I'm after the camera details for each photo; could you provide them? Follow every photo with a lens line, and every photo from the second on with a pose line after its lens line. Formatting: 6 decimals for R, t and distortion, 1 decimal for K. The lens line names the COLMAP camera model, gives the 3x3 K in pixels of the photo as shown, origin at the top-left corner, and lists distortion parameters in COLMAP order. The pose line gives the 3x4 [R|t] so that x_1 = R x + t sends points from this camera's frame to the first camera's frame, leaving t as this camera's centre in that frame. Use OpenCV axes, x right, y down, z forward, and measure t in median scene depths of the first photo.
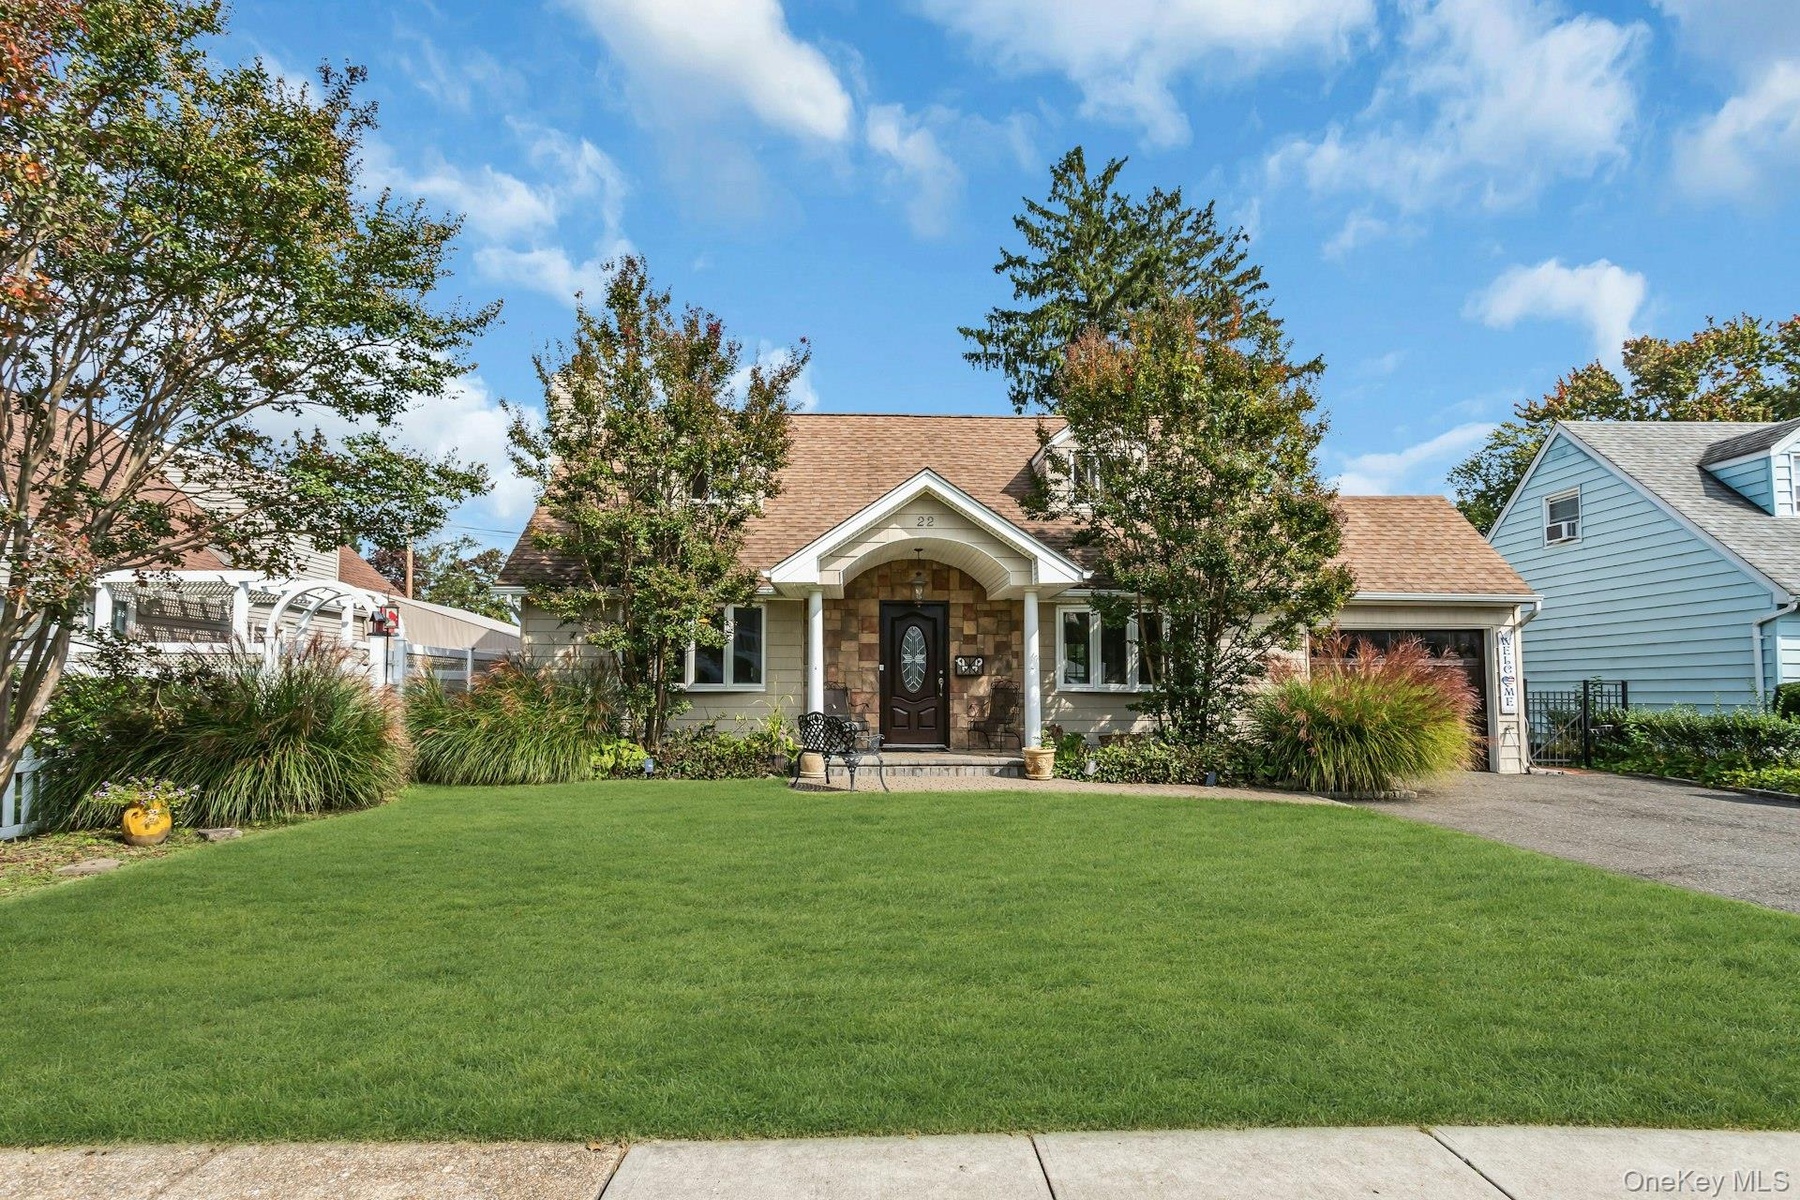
lens RADIAL K [[811.3, 0, 900.2], [0, 811.3, 594.0], [0, 0, 1]] dist [-0.019359, 0.000178]
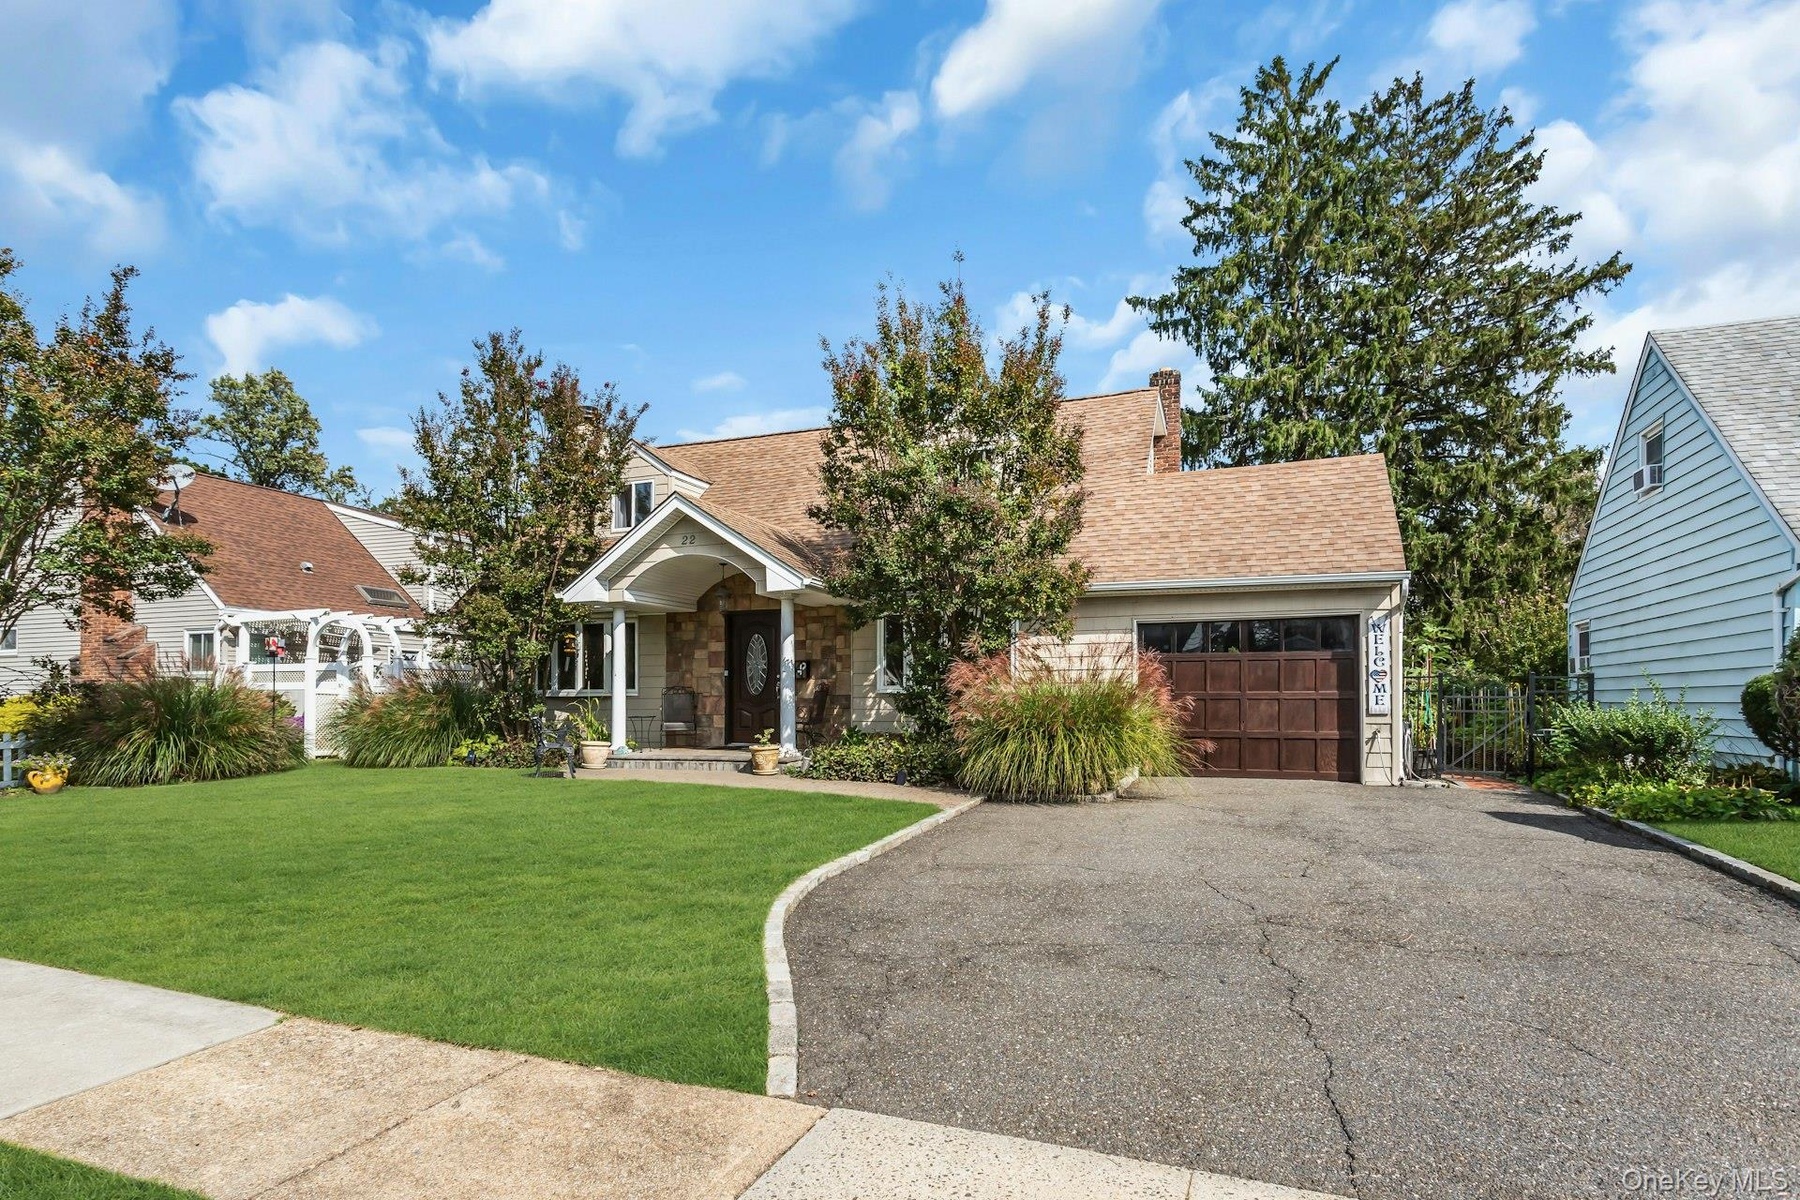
lens RADIAL K [[884.9, 0, 895.0], [0, 884.9, 594.4], [0, 0, 1]] dist [0.010183, 0.000489]
pose [[0.942439, -0.049295, -0.330725, 0.585356], [0.045817, 0.998782, -0.018310, 0.017439], [0.331224, 0.002103, 0.943550, -0.042066]]
